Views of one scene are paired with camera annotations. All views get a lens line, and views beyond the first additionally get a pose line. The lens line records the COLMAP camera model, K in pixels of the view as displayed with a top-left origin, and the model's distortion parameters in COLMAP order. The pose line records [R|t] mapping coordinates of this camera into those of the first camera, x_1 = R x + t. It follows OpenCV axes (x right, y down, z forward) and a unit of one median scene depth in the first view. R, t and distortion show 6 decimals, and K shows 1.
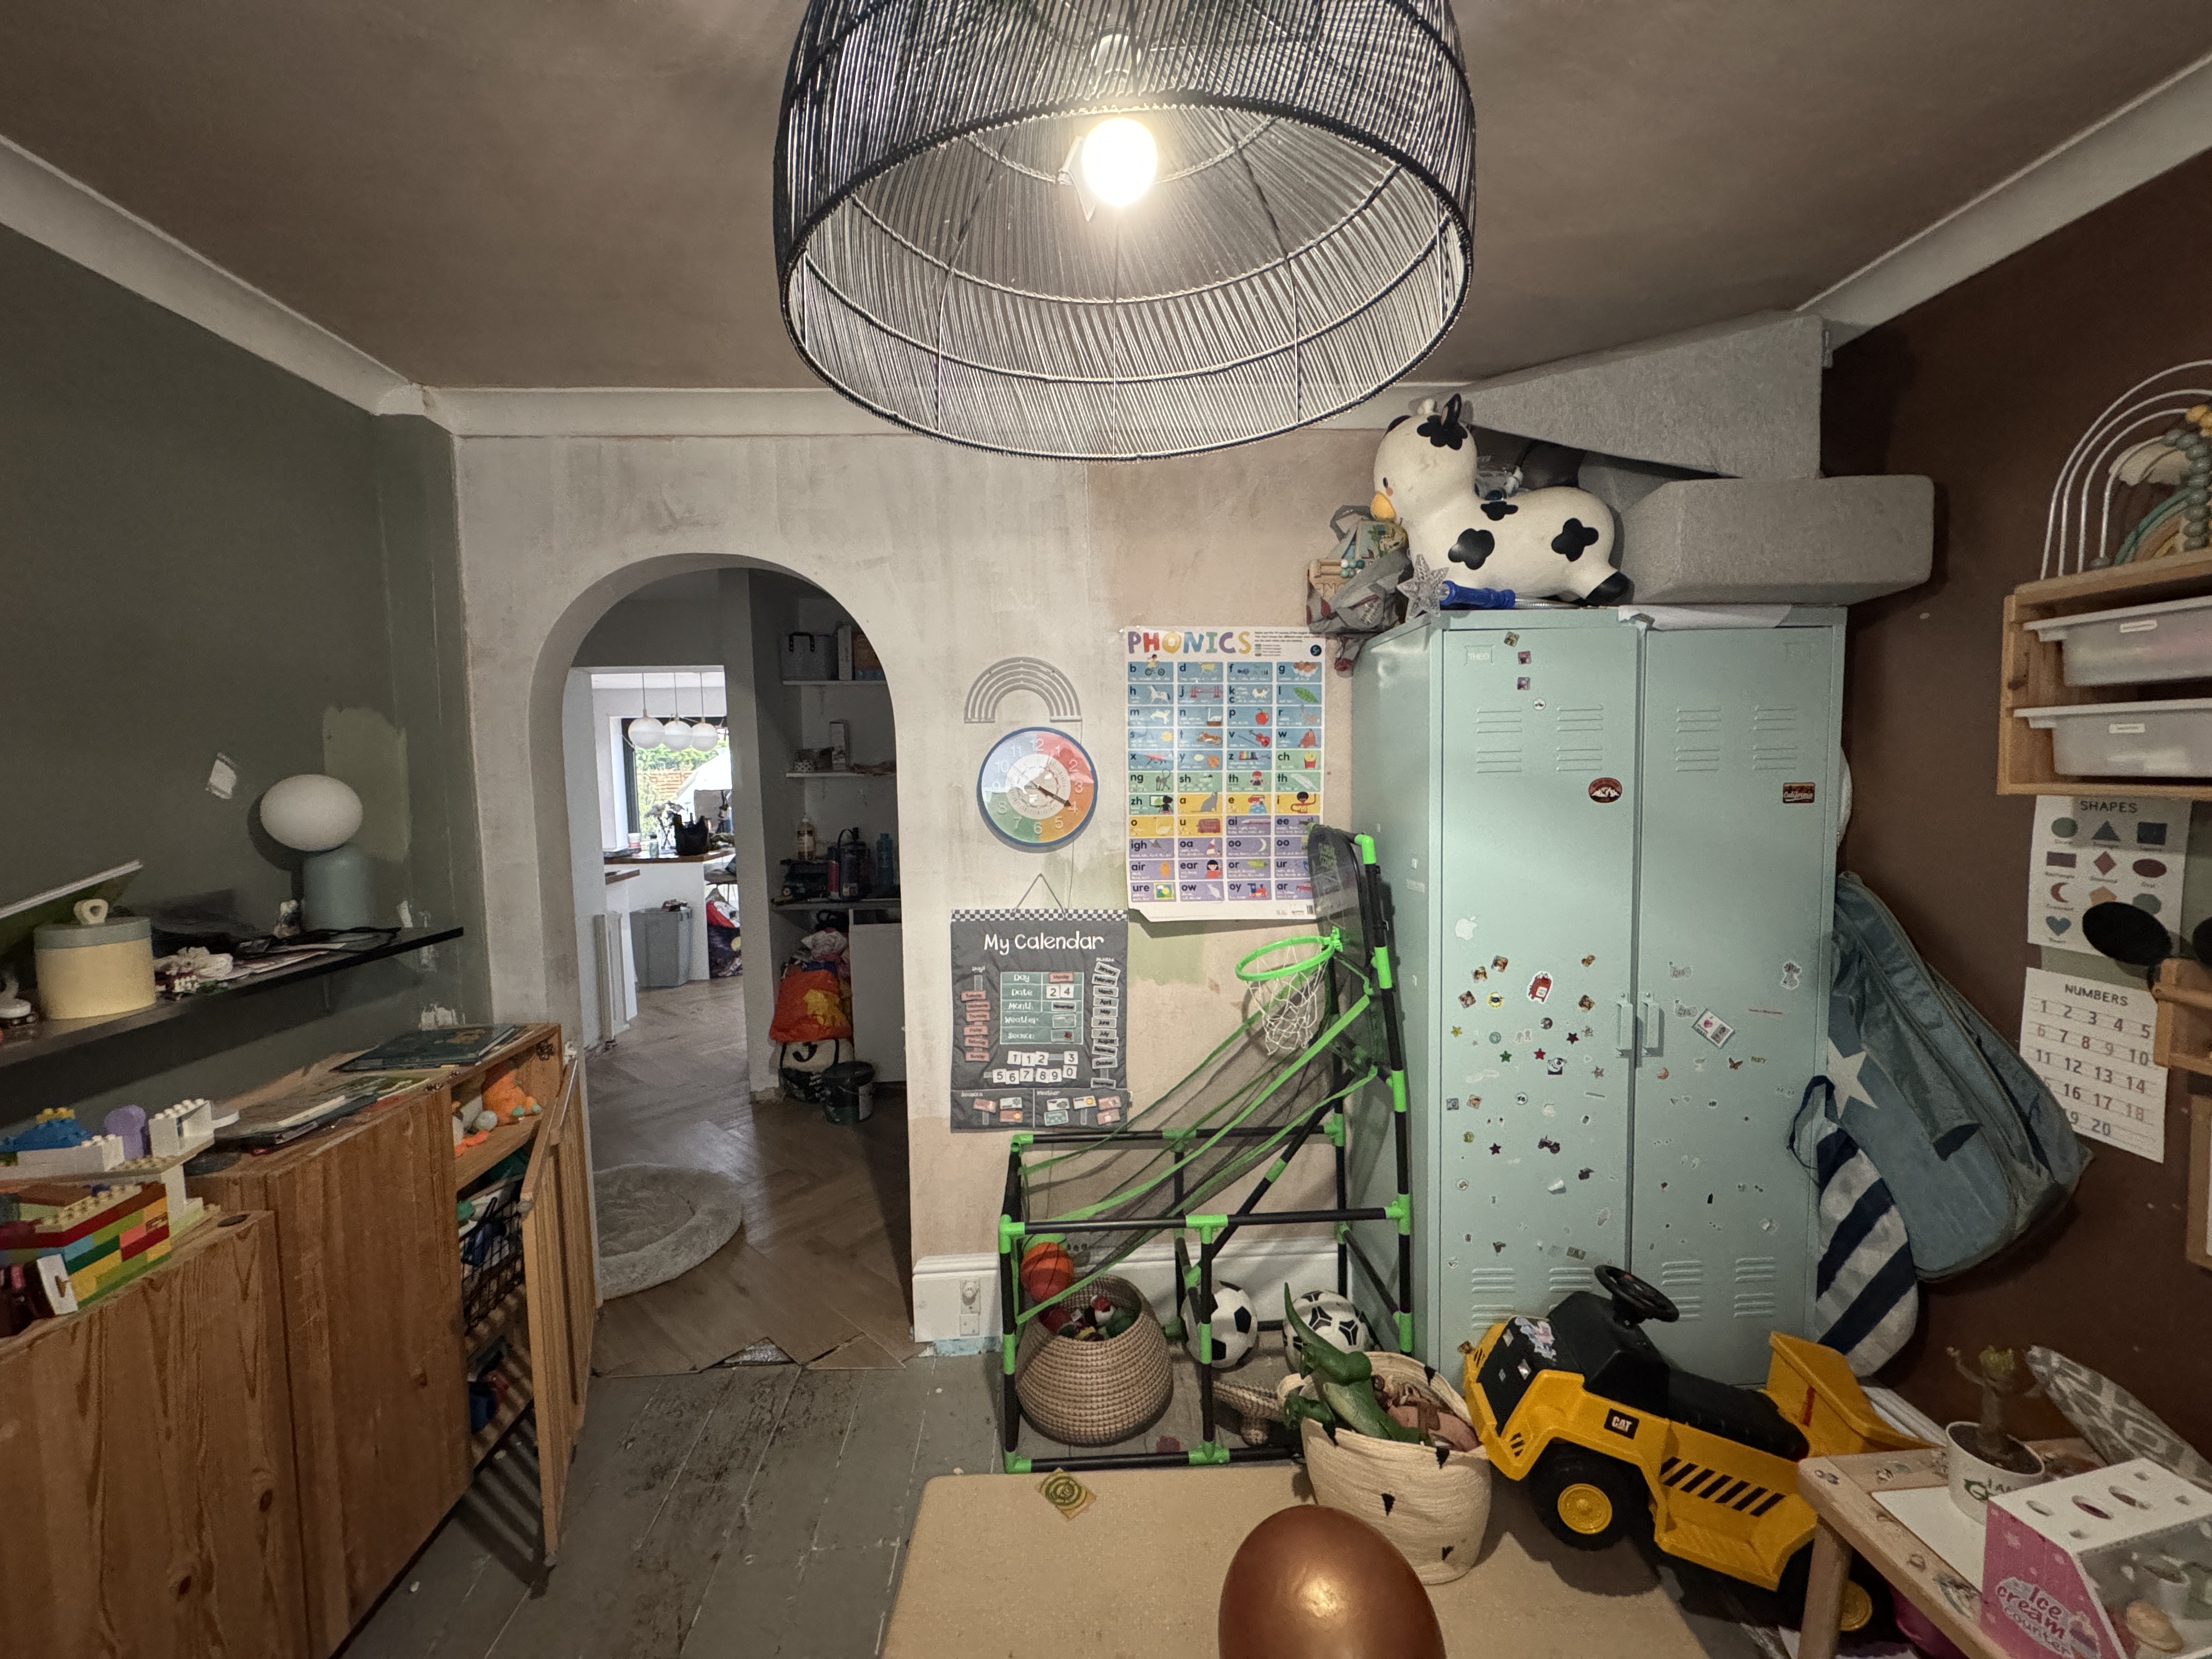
lens RADIAL K [[885.6, 0, 1106.0], [0, 885.6, 829.5], [0, 0, 1]] dist [0.002211, 0.000546]
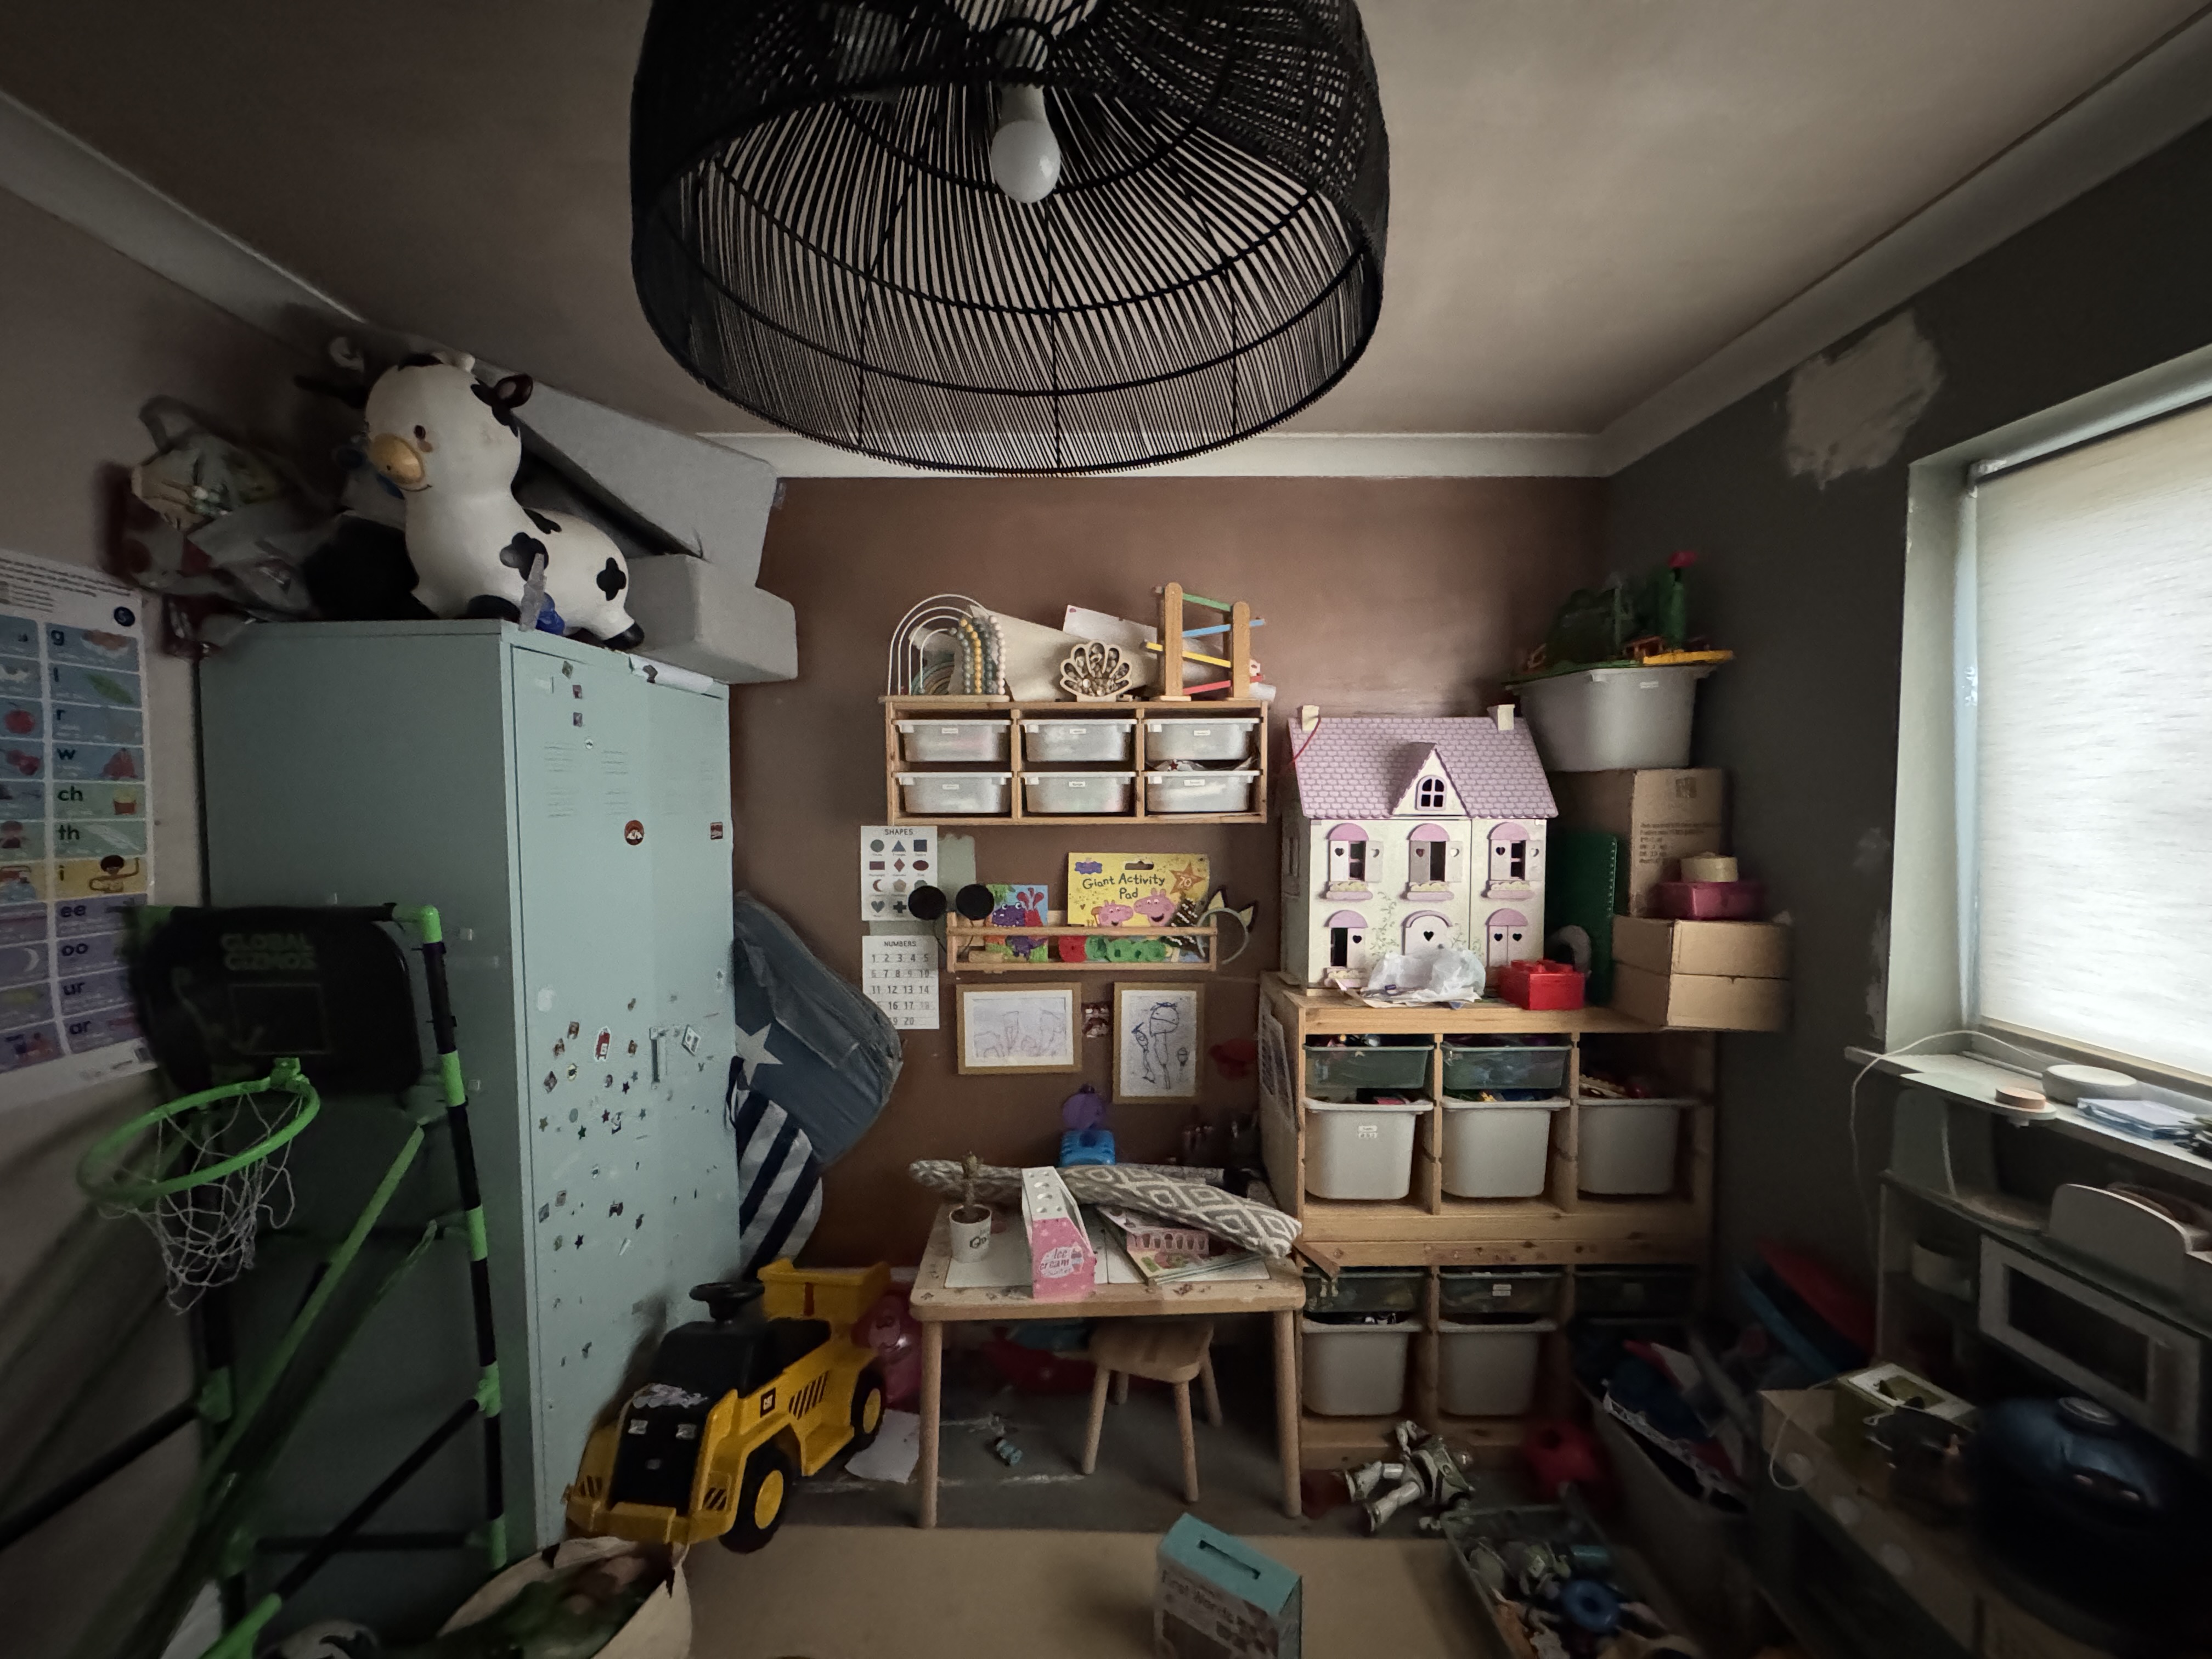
lens RADIAL K [[885.6, 0, 1106.0], [0, 885.6, 829.5], [0, 0, 1]] dist [0.002211, 0.000546]
pose [[0.031190, -0.023537, 0.999236, -0.434034], [0.078284, 0.996709, 0.021034, -0.027294], [-0.996443, 0.077568, 0.032930, 0.431511]]
